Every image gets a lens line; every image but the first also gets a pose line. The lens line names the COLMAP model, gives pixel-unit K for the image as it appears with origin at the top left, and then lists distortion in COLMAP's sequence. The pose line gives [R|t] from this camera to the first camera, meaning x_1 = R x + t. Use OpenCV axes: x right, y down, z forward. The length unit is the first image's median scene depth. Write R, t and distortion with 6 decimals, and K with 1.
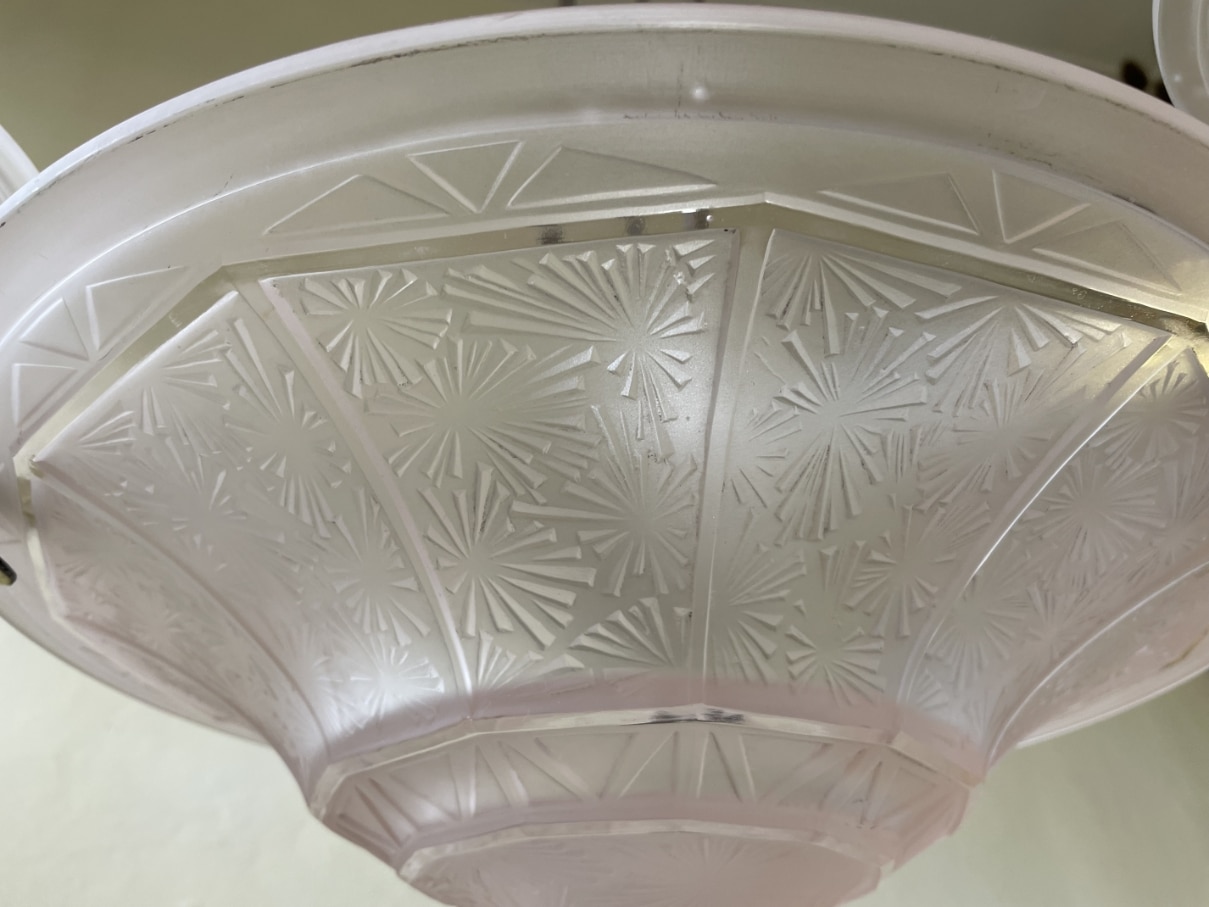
lens RADIAL K [[939.8, 0, 610.4], [0, 939.8, 442.2], [0, 0, 1]] dist [0.067494, -0.122898]
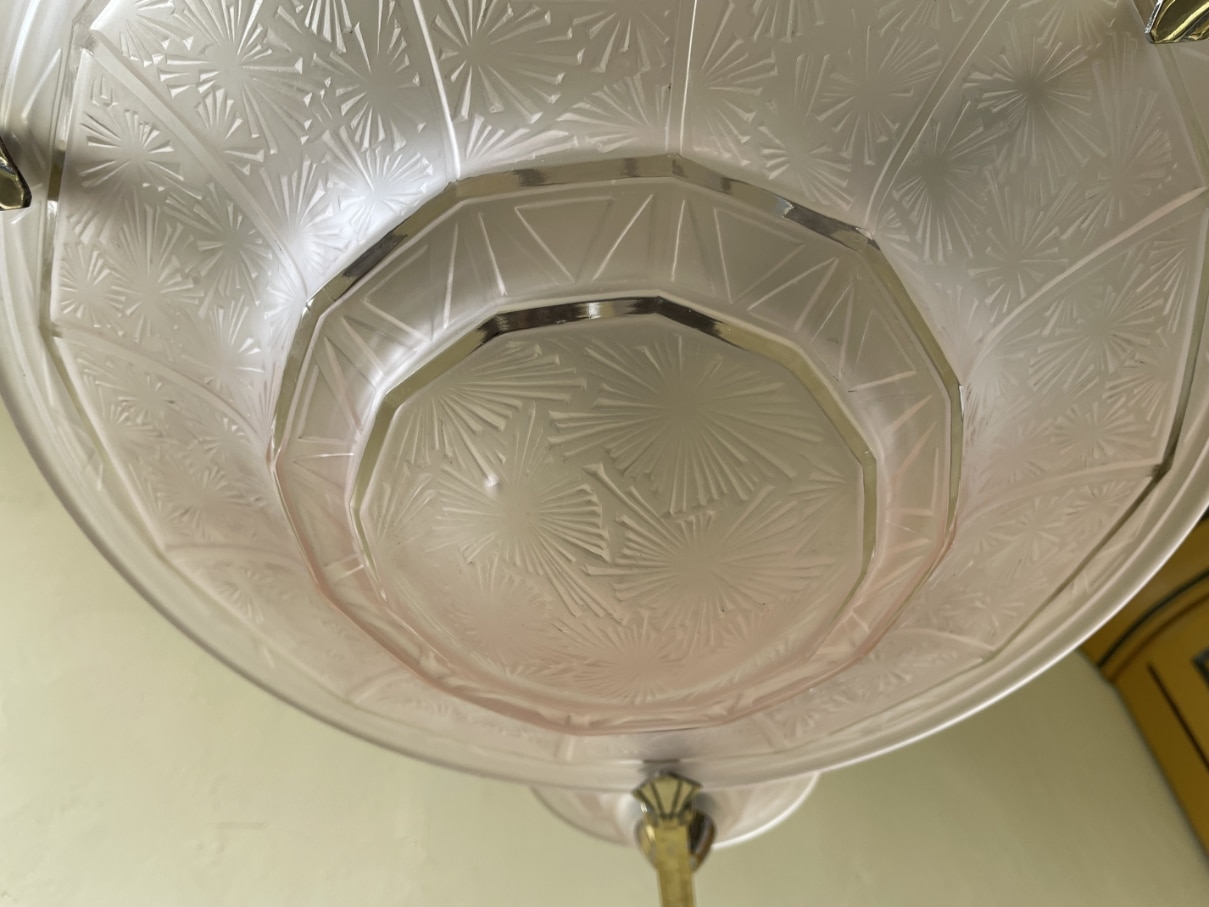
lens RADIAL K [[964.6, 0, 604.5], [0, 964.6, 453.5], [0, 0, 1]] dist [-0.004779, -0.013490]
pose [[0.998807, 0.048786, -0.002340, 0.032948], [-0.046434, 0.933630, -0.355217, 0.965271], [-0.015145, 0.354902, 0.934781, 0.116321]]
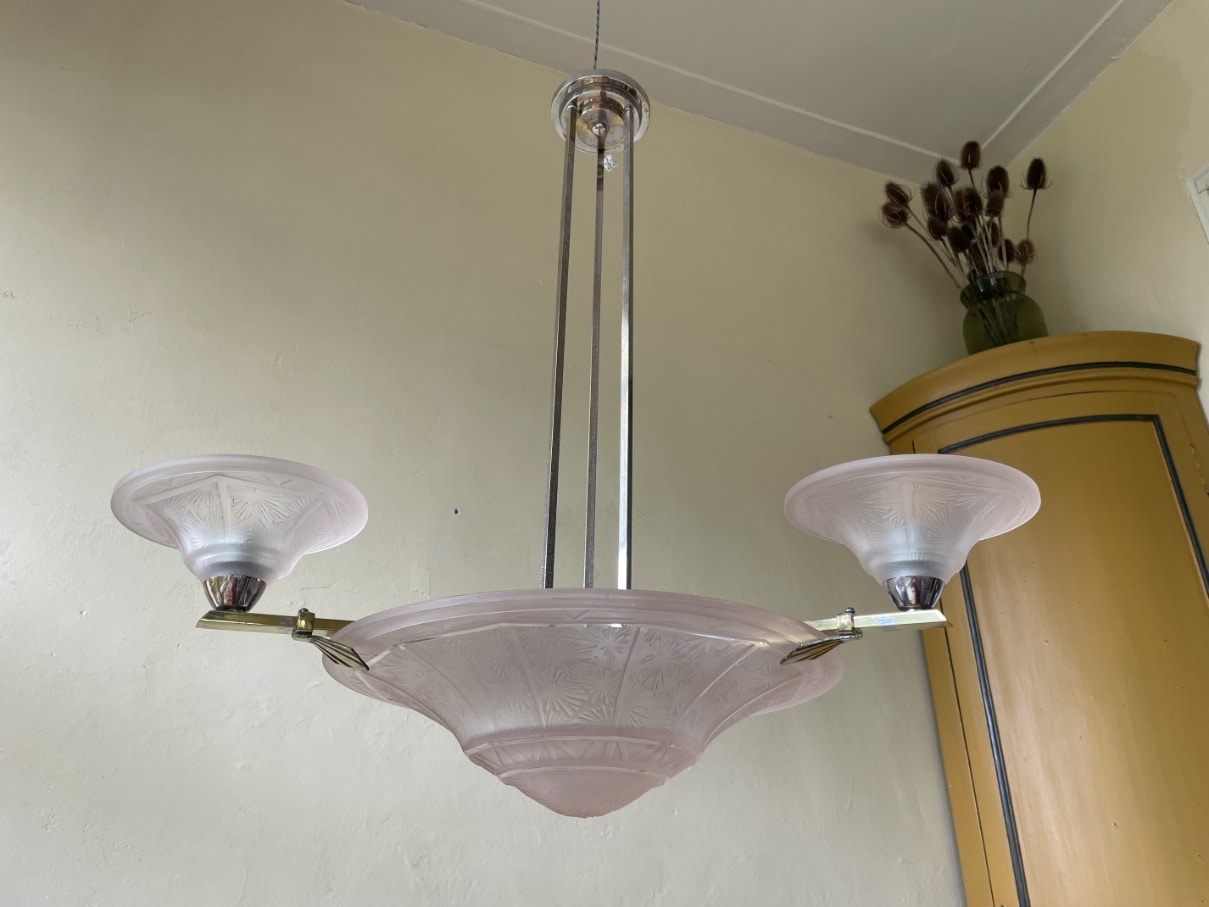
lens RADIAL K [[920.3, 0, 614.8], [0, 920.3, 438.2], [0, 0, 1]] dist [0.090263, -0.129411]
pose [[0.987155, 0.078835, 0.138963, -0.449842], [-0.096274, 0.987651, 0.123600, -1.183259], [-0.127503, -0.135391, 0.982554, -2.118192]]
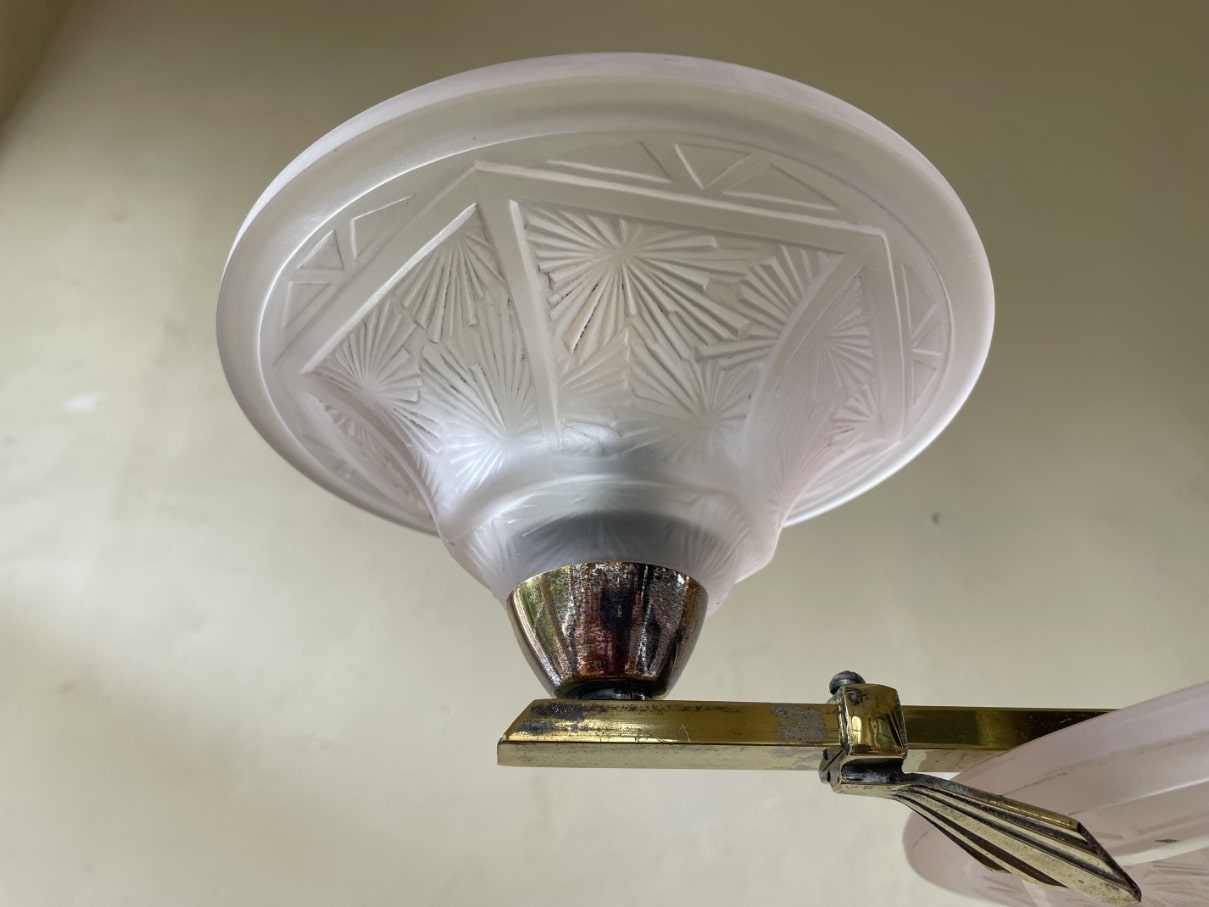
lens RADIAL K [[939.8, 0, 610.4], [0, 939.8, 442.2], [0, 0, 1]] dist [0.067494, -0.122898]
pose [[0.964432, -0.085190, -0.250226, -1.025612], [0.102468, 0.993111, 0.056833, -0.343005], [0.243661, -0.080452, 0.966518, 0.335711]]
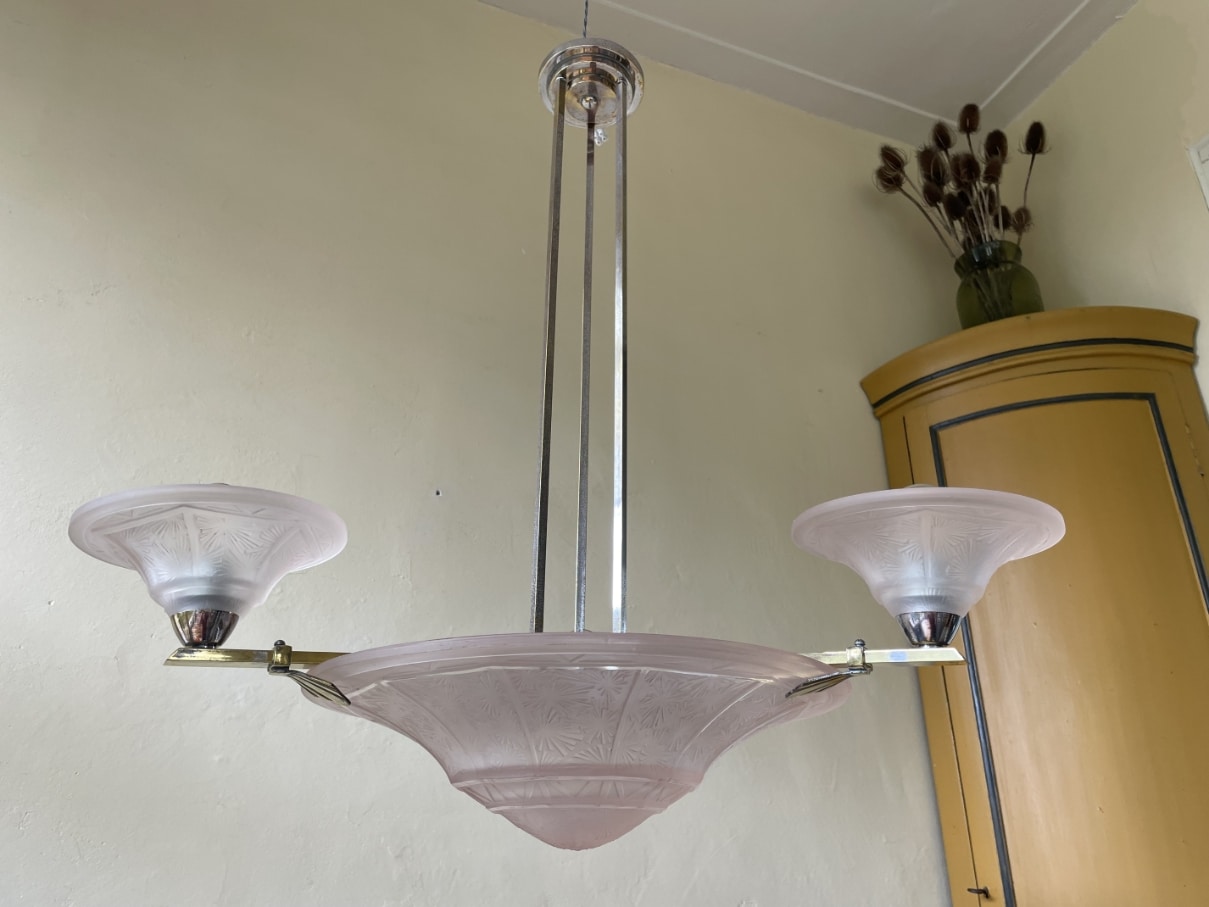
lens RADIAL K [[922.6, 0, 609.1], [0, 922.6, 442.1], [0, 0, 1]] dist [0.085104, -0.124191]
pose [[0.984245, 0.074074, 0.160544, -0.503709], [-0.102839, 0.978457, 0.179016, -1.393432], [-0.143825, -0.192706, 0.970659, -1.848569]]
